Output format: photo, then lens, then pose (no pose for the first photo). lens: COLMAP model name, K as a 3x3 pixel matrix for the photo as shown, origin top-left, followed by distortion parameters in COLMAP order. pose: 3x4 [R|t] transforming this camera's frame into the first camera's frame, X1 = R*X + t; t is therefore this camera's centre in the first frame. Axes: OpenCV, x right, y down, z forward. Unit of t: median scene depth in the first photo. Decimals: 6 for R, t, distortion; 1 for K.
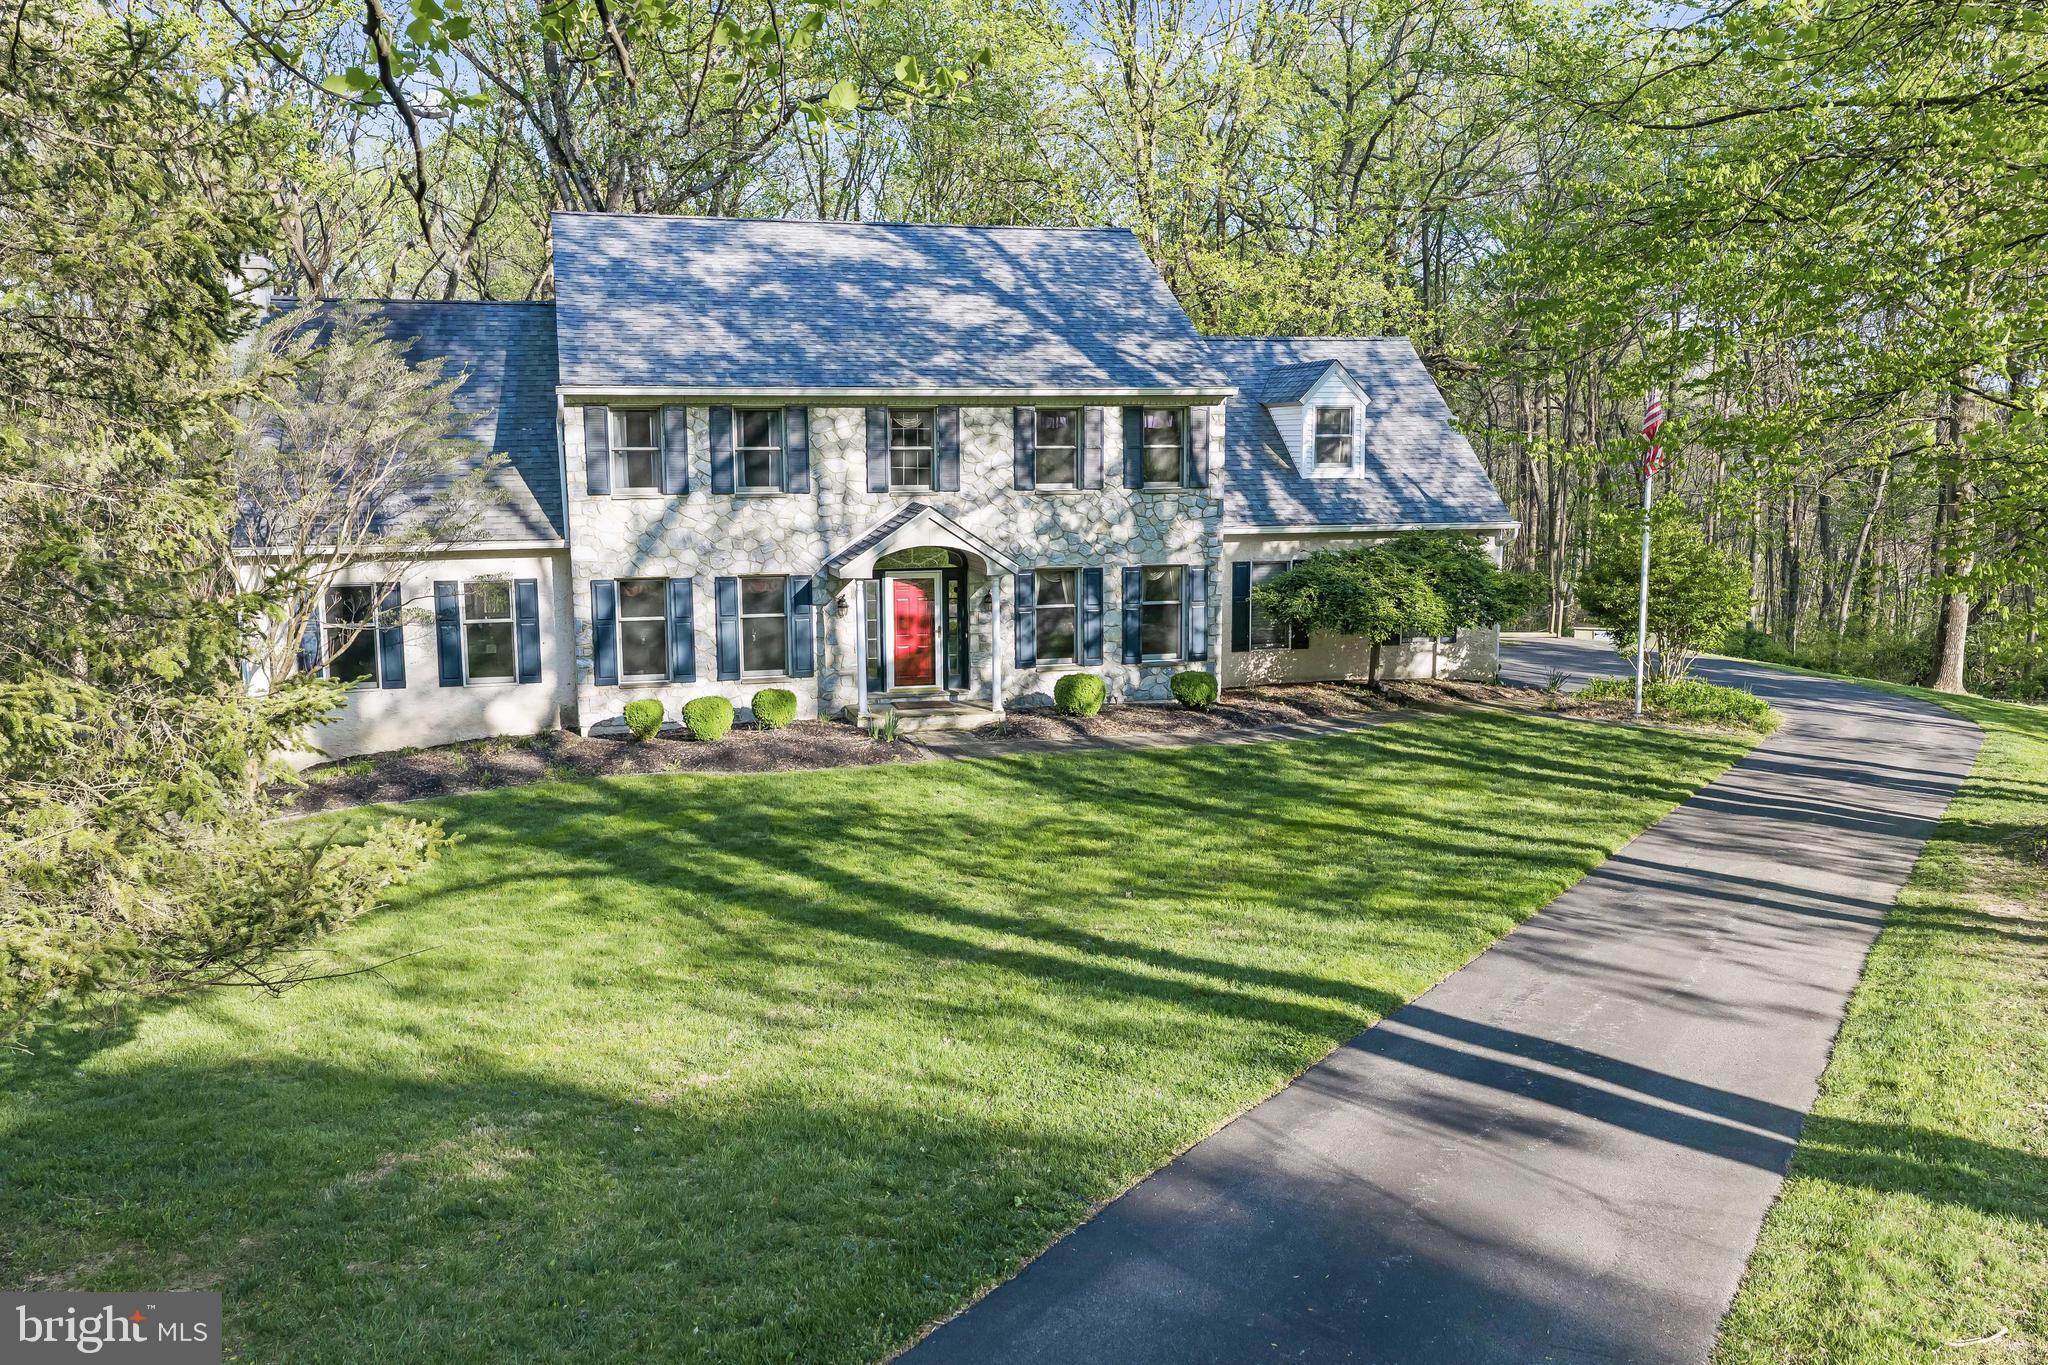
lens RADIAL K [[1689.5, 0, 1024.0], [0, 1689.5, 682.5], [0, 0, 1]] dist [0.024424, -0.042294]
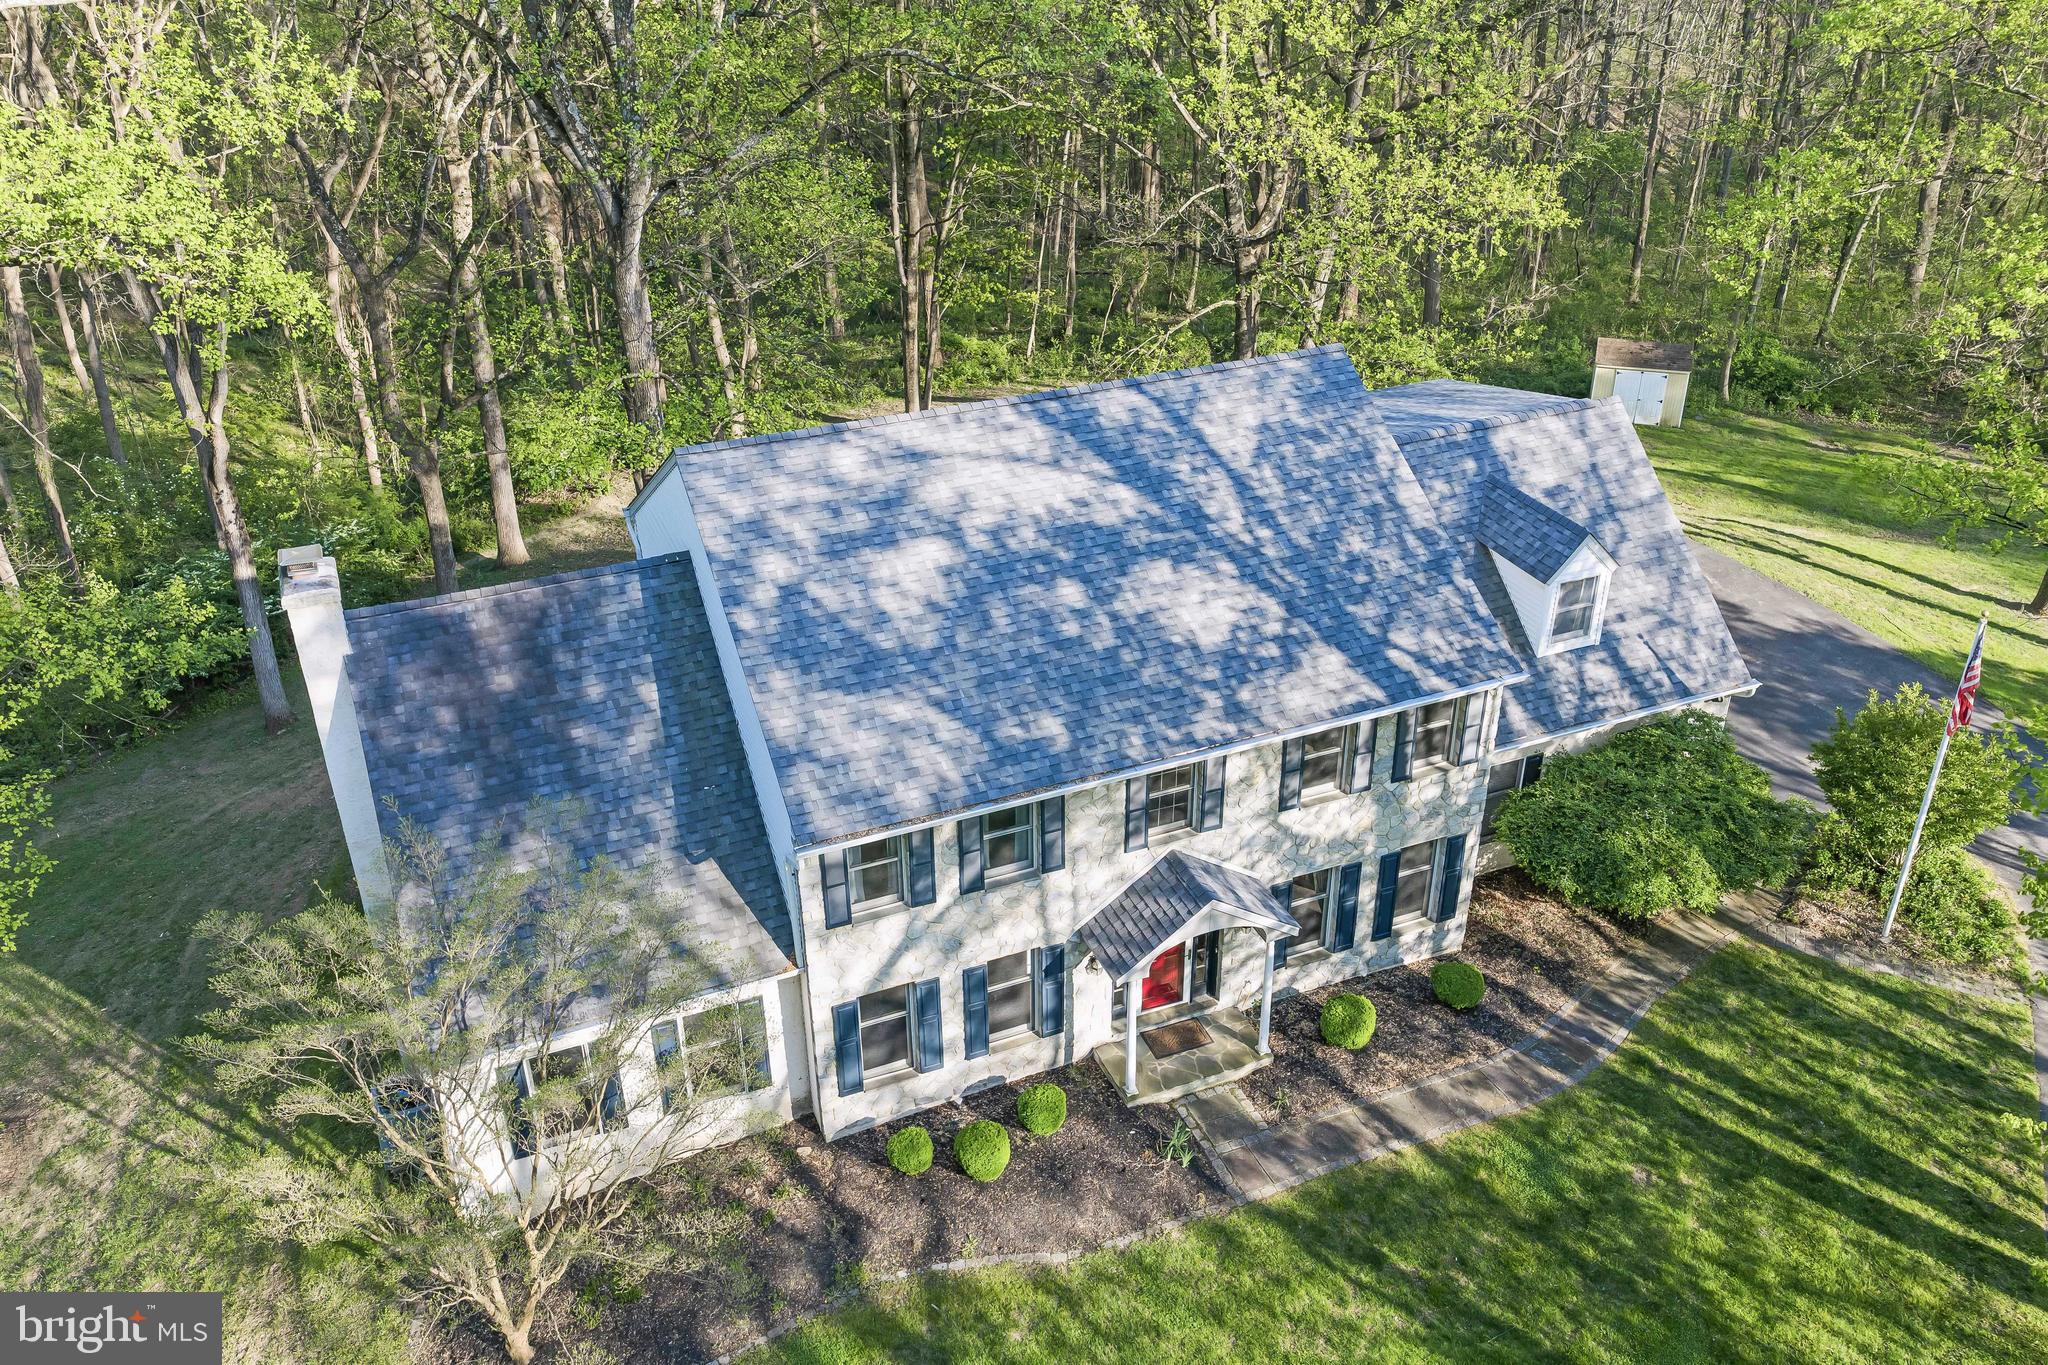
lens RADIAL K [[1689.5, 0, 1024.0], [0, 1689.5, 682.5], [0, 0, 1]] dist [0.024424, -0.042294]
pose [[0.992561, -0.062502, 0.104480, -0.226625], [0.019495, 0.928685, 0.370357, -0.508010], [-0.120177, -0.365565, 0.922995, 0.233932]]
